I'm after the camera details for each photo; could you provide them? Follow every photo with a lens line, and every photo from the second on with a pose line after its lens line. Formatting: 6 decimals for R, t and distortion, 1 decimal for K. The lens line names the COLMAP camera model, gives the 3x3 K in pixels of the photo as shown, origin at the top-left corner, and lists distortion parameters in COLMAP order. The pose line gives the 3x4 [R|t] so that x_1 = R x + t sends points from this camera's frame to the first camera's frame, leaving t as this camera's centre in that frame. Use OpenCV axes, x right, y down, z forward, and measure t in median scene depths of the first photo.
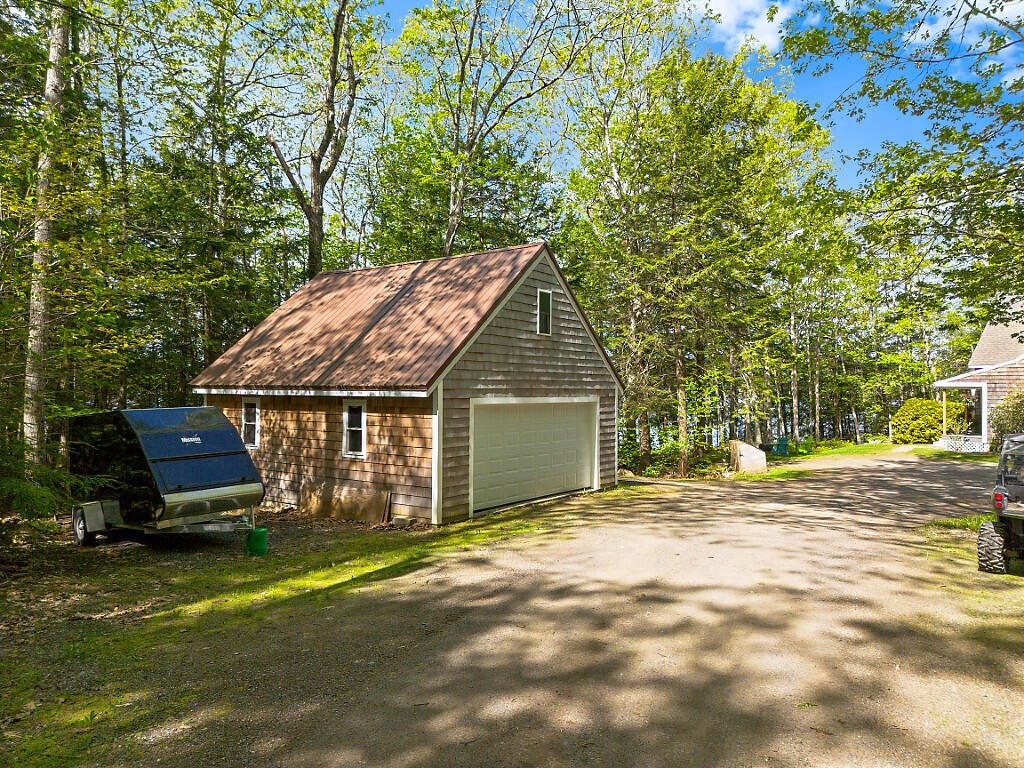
lens RADIAL K [[717.9, 0, 513.3], [0, 717.9, 385.2], [0, 0, 1]] dist [0.032543, -0.037601]
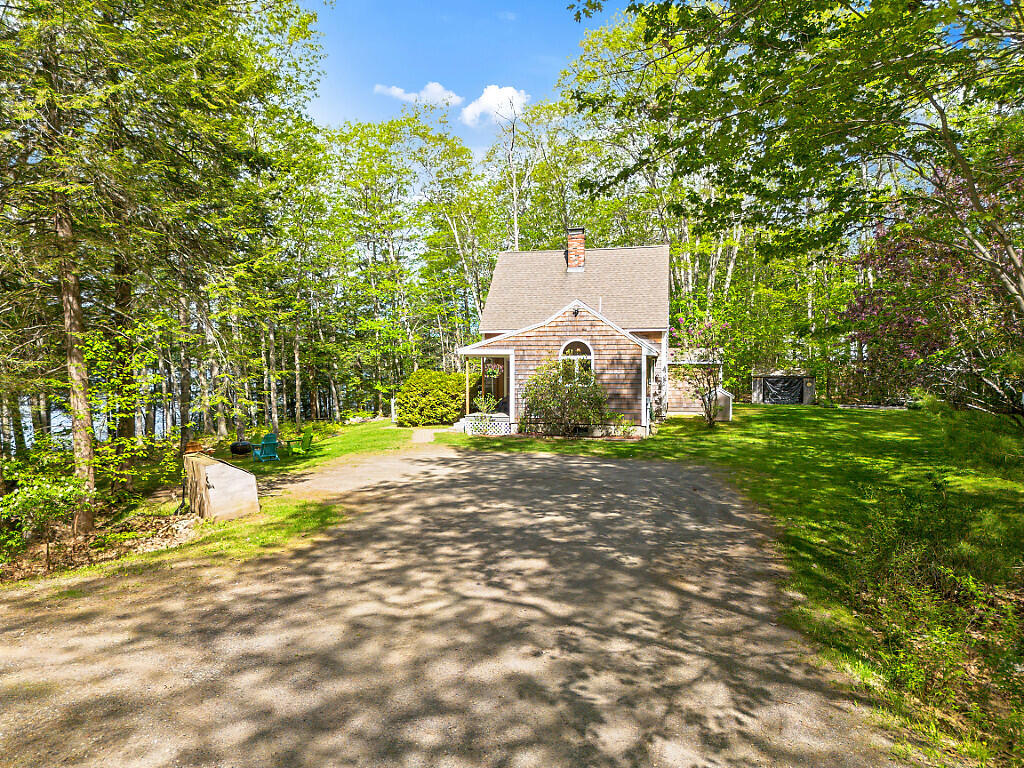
lens RADIAL K [[717.9, 0, 514.5], [0, 717.9, 379.1], [0, 0, 1]] dist [0.032543, -0.037601]
pose [[0.745876, -0.022076, 0.665719, 0.112550], [0.001491, 0.999503, 0.031474, 0.004508], [-0.666083, -0.022483, 0.745539, 0.385209]]
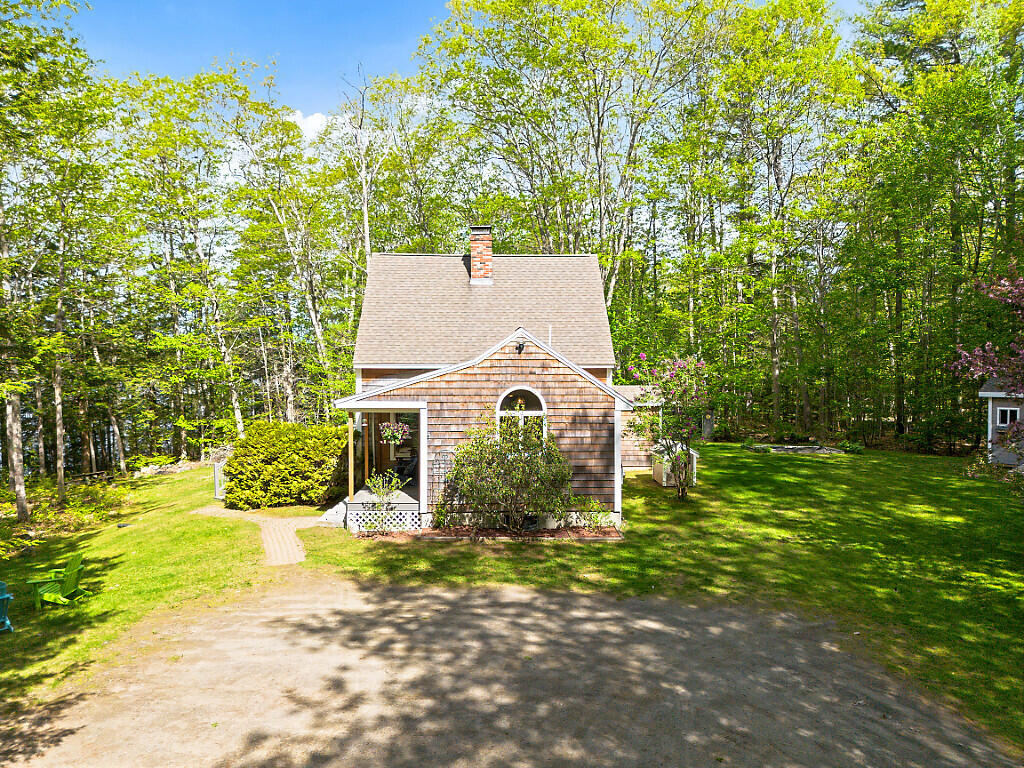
lens RADIAL K [[717.9, 0, 517.3], [0, 717.9, 387.7], [0, 0, 1]] dist [0.032543, -0.037601]
pose [[0.544895, -0.026495, 0.838086, 0.237031], [-0.003028, 0.999432, 0.033564, -0.030677], [-0.838499, -0.020826, 0.544505, 0.634922]]
